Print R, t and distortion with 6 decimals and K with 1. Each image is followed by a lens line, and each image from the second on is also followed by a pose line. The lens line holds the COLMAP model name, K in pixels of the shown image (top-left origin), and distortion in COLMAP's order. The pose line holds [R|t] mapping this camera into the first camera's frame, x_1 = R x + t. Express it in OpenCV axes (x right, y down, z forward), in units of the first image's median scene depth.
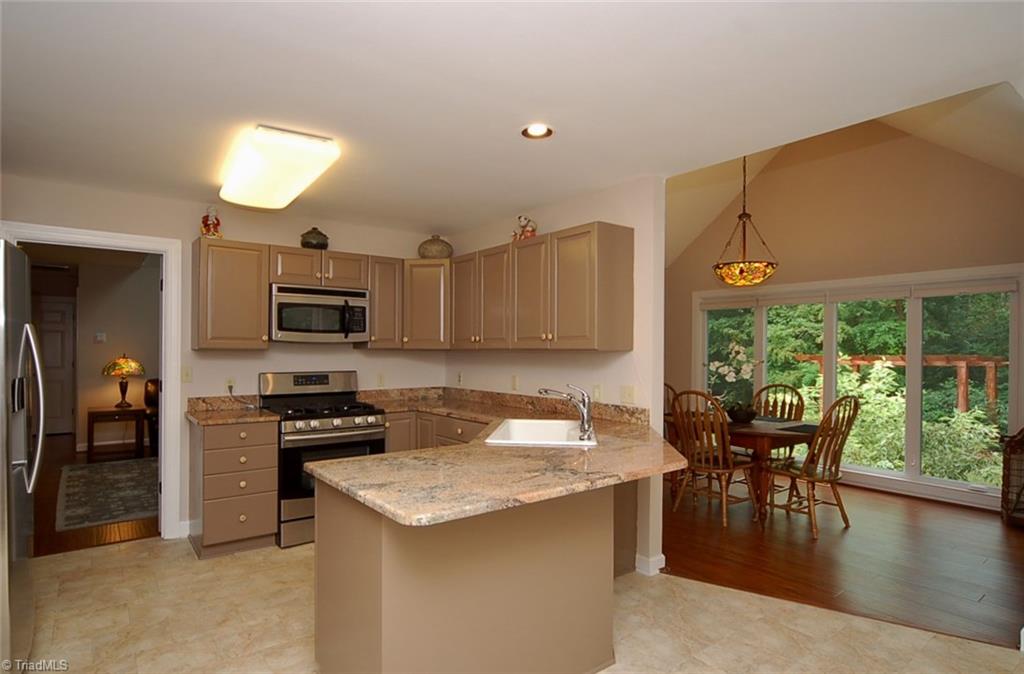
lens RADIAL K [[559.5, 0, 510.7], [0, 559.5, 343.4], [0, 0, 1]] dist [-0.019635, 0.000220]
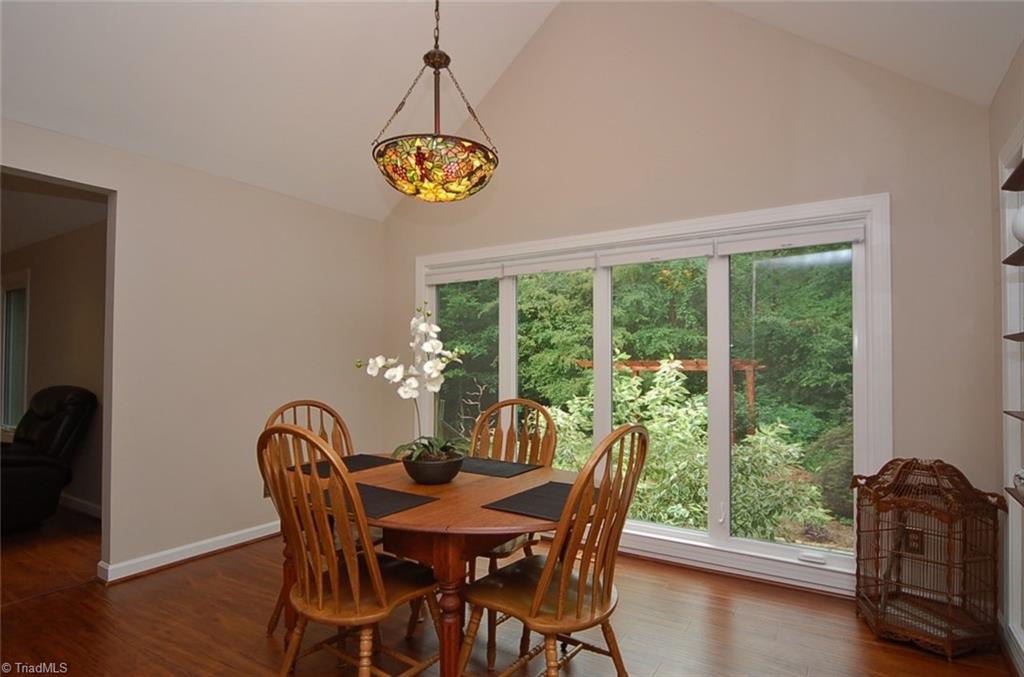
lens RADIAL K [[546.8, 0, 509.7], [0, 546.8, 349.1], [0, 0, 1]] dist [-0.021197, 0.001597]
pose [[0.945577, -0.000918, 0.325399, 0.239377], [0.004526, 0.999936, -0.010330, 0.023713], [-0.325368, 0.011241, 0.945521, 0.392073]]
